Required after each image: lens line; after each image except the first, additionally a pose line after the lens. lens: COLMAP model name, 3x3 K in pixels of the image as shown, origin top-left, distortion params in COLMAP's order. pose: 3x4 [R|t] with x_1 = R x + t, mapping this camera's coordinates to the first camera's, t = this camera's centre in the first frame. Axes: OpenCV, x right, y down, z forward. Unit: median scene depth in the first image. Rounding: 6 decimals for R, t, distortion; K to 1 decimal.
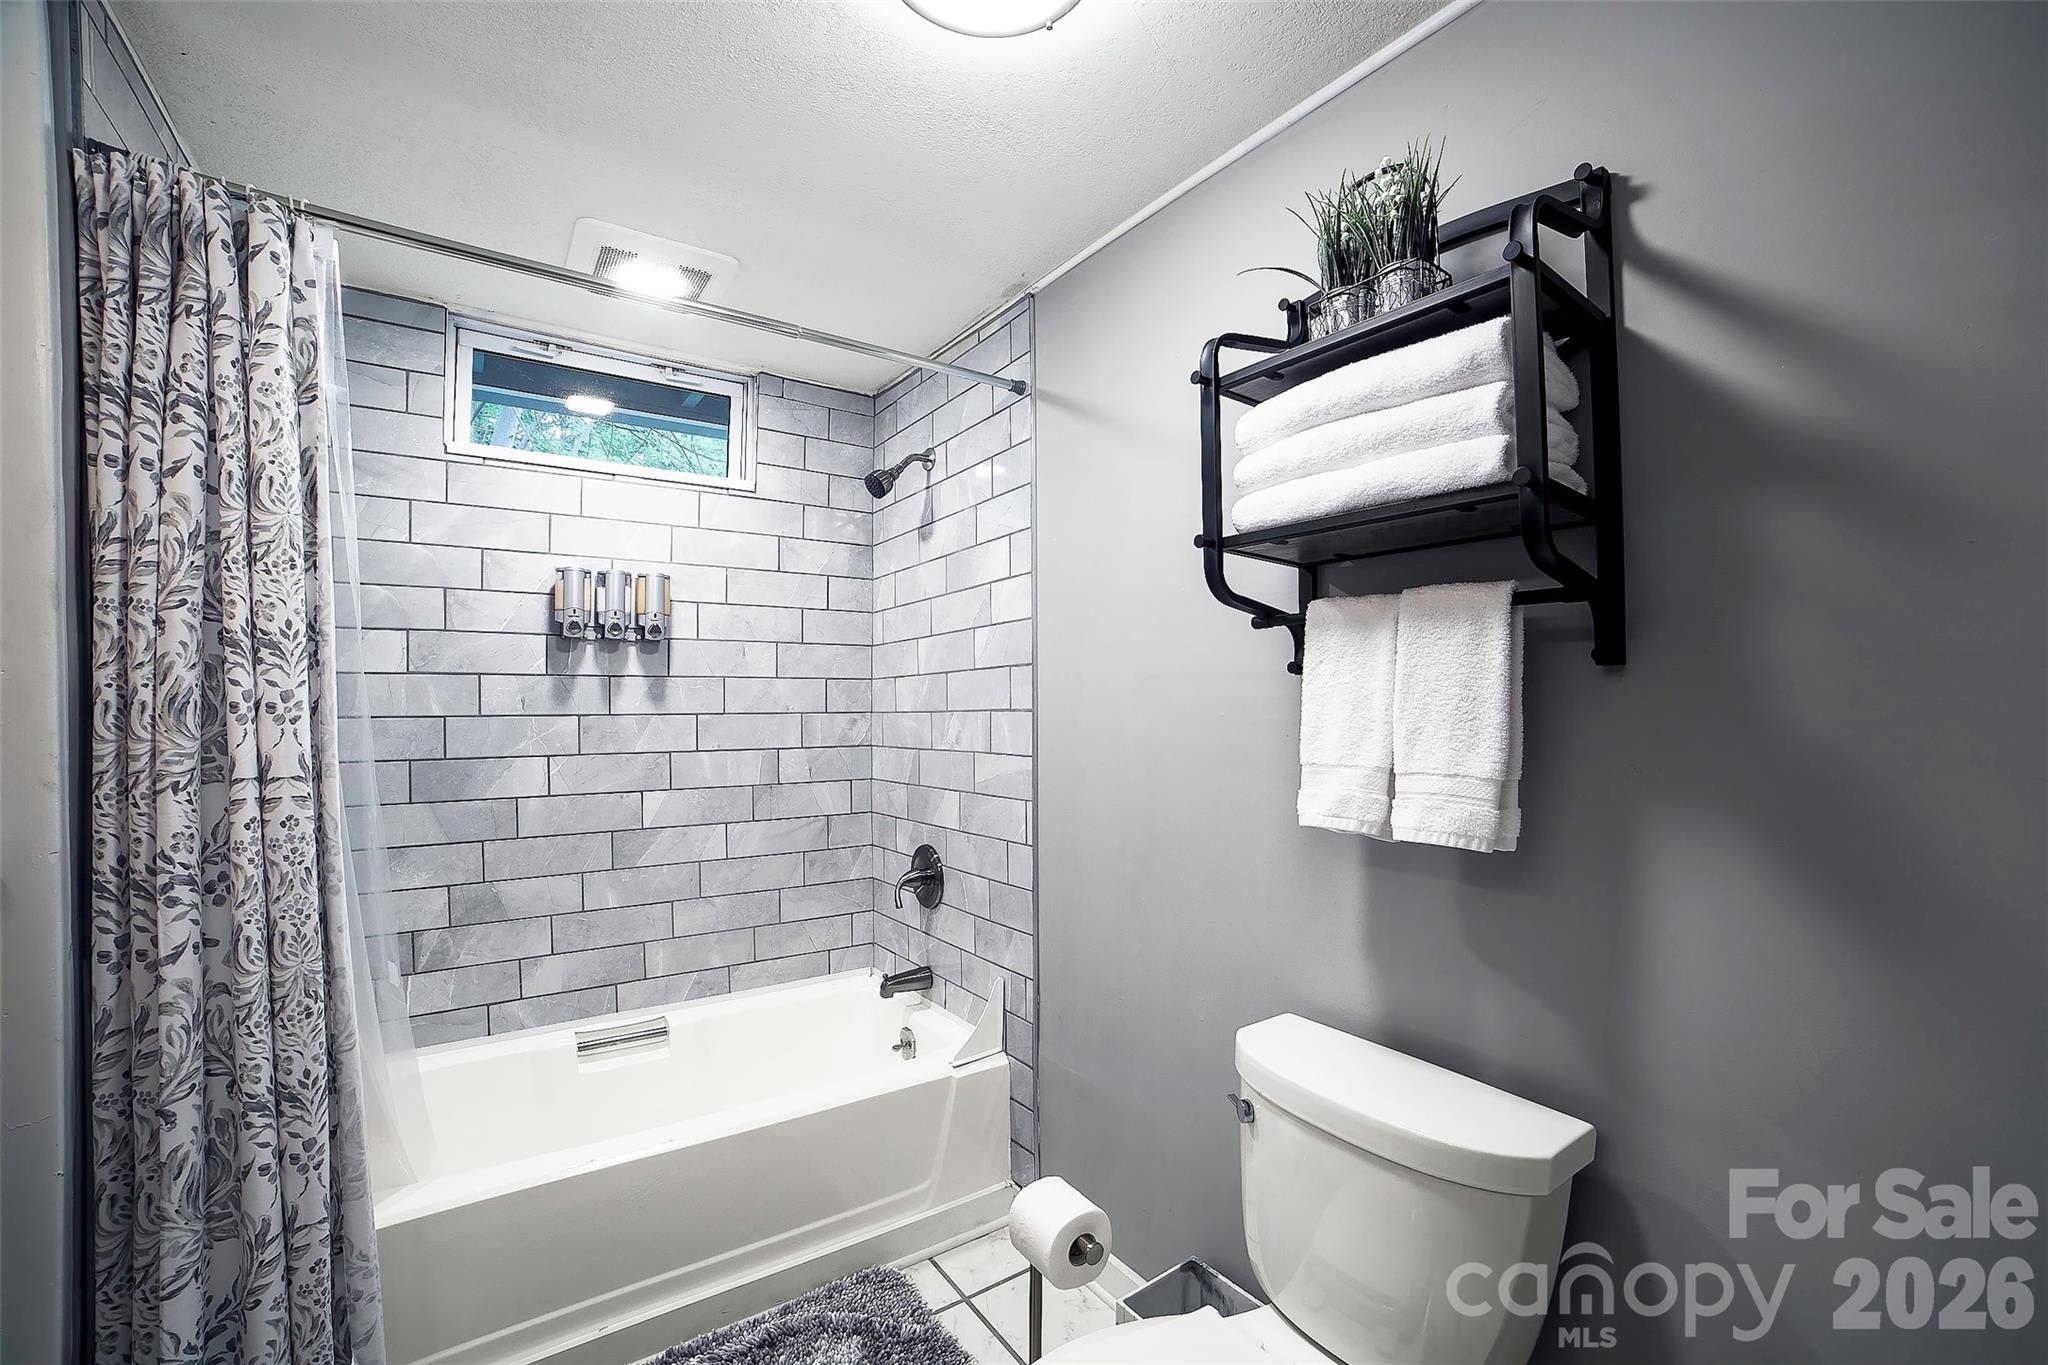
lens RADIAL K [[837.9, 0, 1036.8], [0, 837.9, 705.4], [0, 0, 1]] dist [-0.095963, 0.032285]
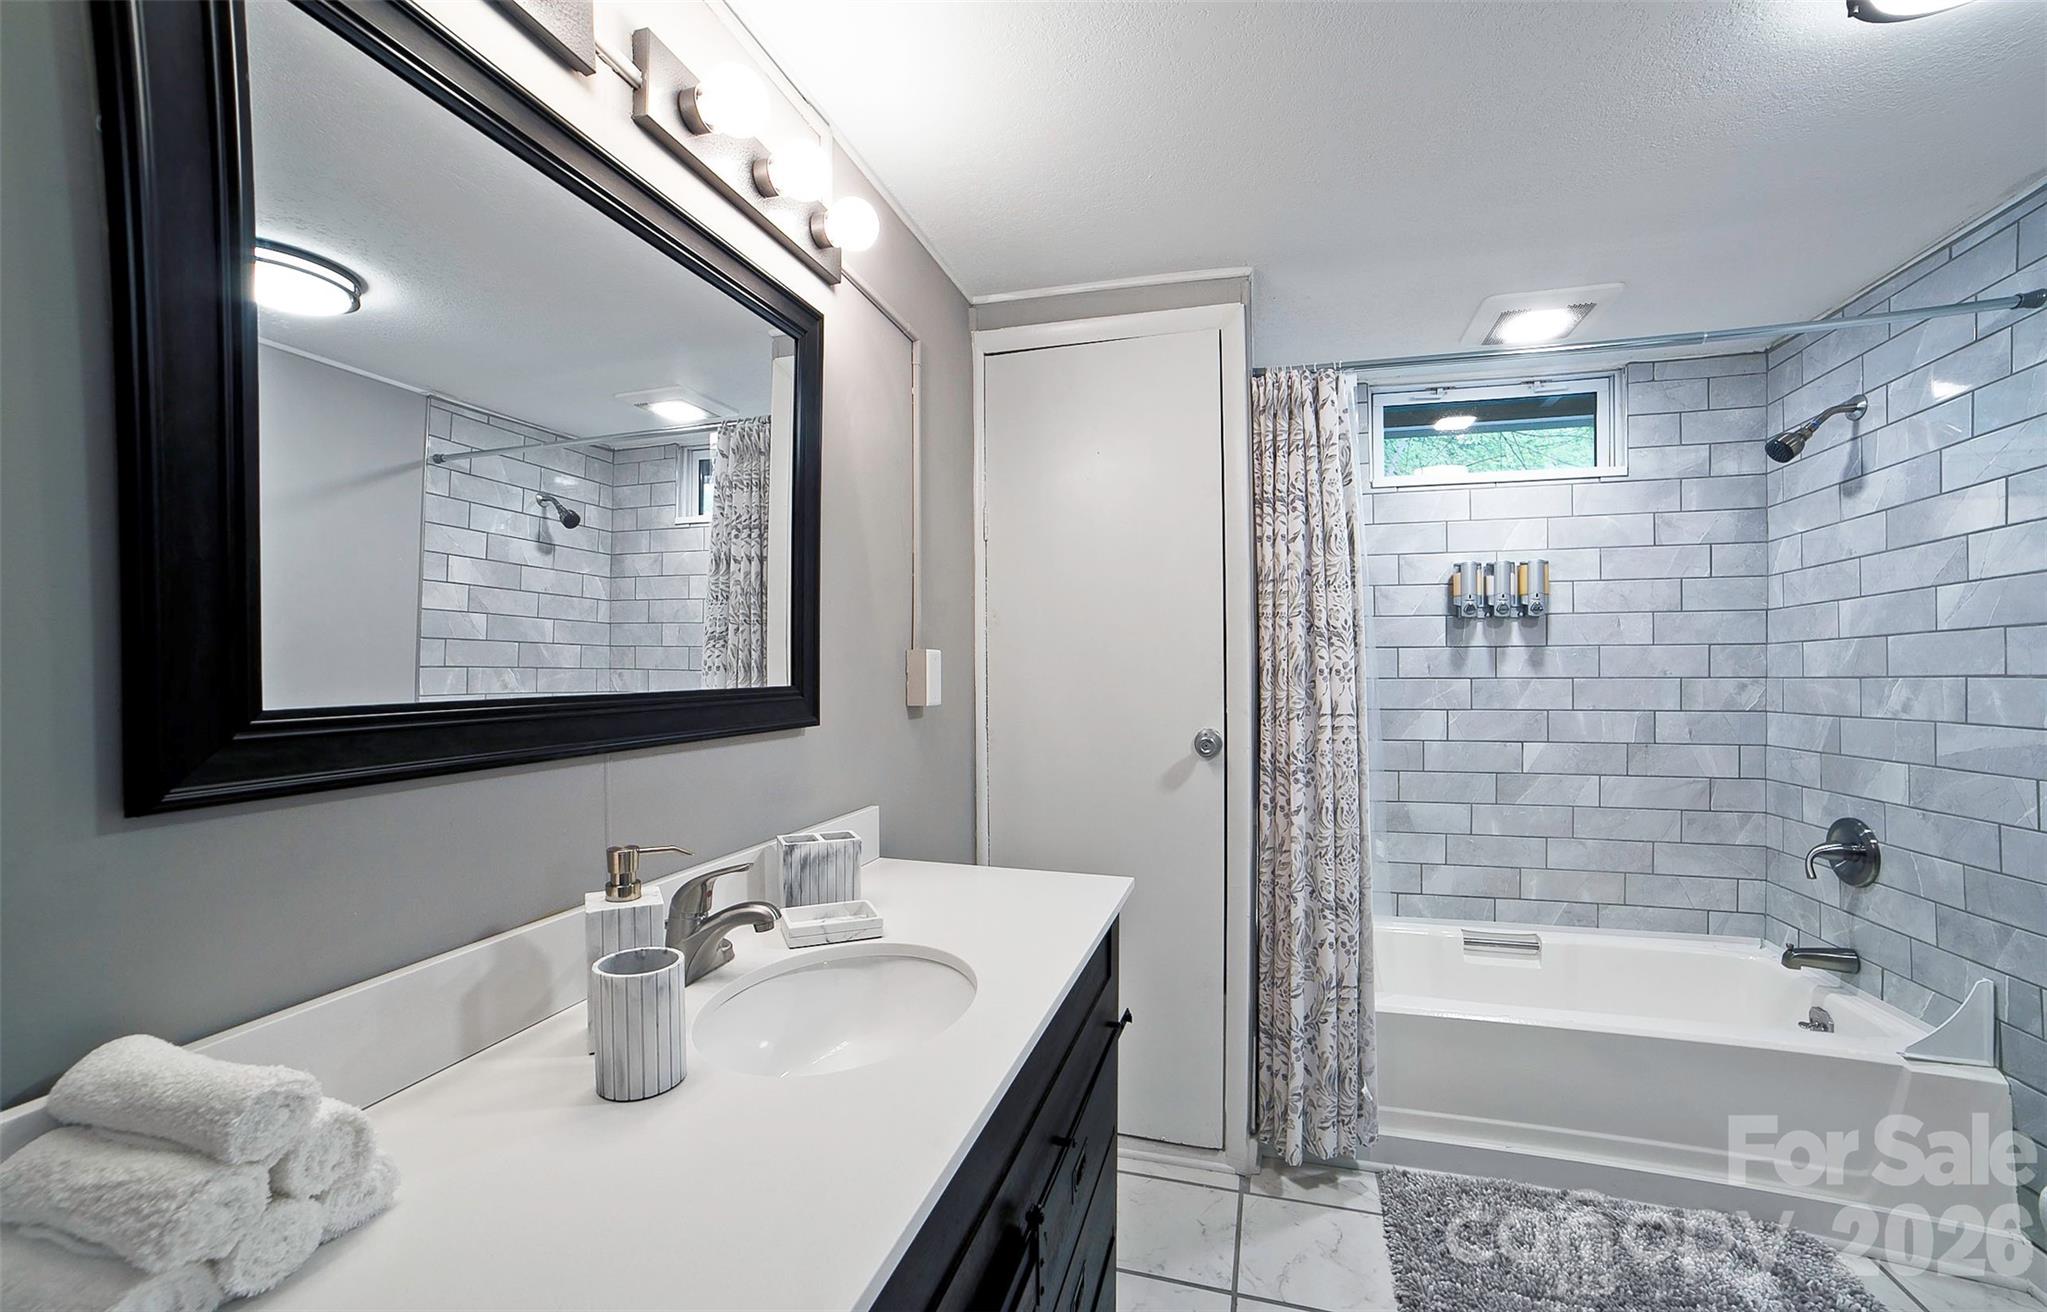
lens RADIAL K [[804.2, 0, 1030.3], [0, 804.2, 672.8], [0, 0, 1]] dist [-0.079866, 0.033804]
pose [[0.614793, 0.002113, -0.788686, -0.040408], [0.000755, 0.999994, 0.003267, -0.001751], [0.788688, -0.002604, 0.614788, -0.546957]]
